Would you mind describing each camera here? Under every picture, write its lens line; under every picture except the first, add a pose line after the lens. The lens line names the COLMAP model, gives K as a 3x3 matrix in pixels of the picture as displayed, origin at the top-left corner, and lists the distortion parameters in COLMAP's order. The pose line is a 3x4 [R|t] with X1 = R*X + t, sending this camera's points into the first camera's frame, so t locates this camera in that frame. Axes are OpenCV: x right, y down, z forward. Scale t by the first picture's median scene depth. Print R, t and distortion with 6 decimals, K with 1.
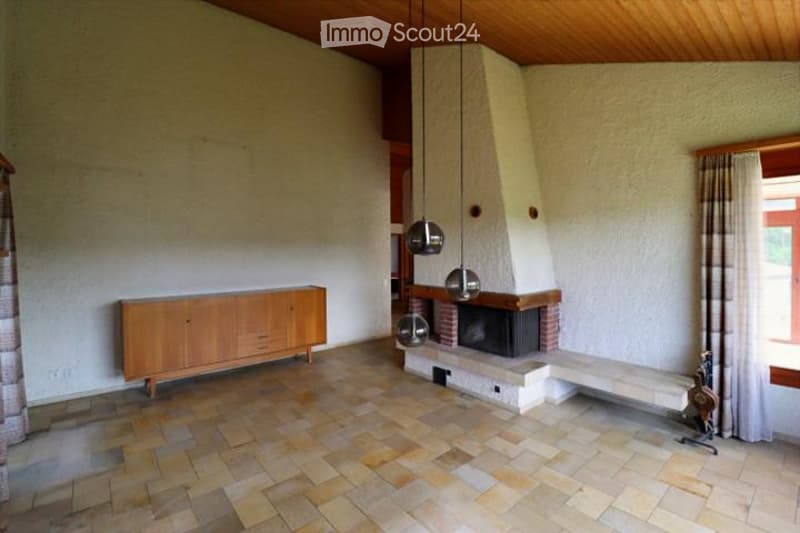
lens RADIAL K [[367.6, 0, 399.8], [0, 367.6, 252.9], [0, 0, 1]] dist [0.002365, 0.000222]
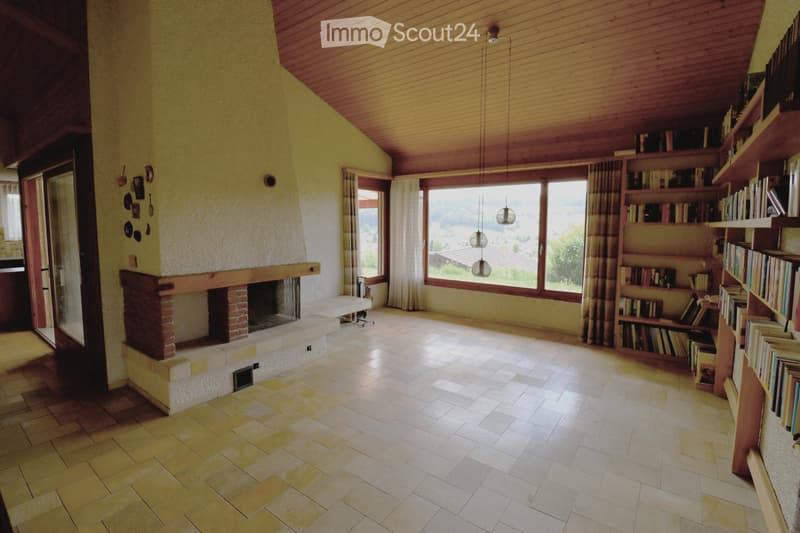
lens RADIAL K [[367.6, 0, 399.8], [0, 367.6, 252.9], [0, 0, 1]] dist [0.002365, 0.000222]
pose [[-0.224289, -0.073382, 0.971756, -0.786658], [0.004580, 0.997071, 0.076351, -0.000718], [-0.974512, 0.021576, -0.223296, 0.894982]]
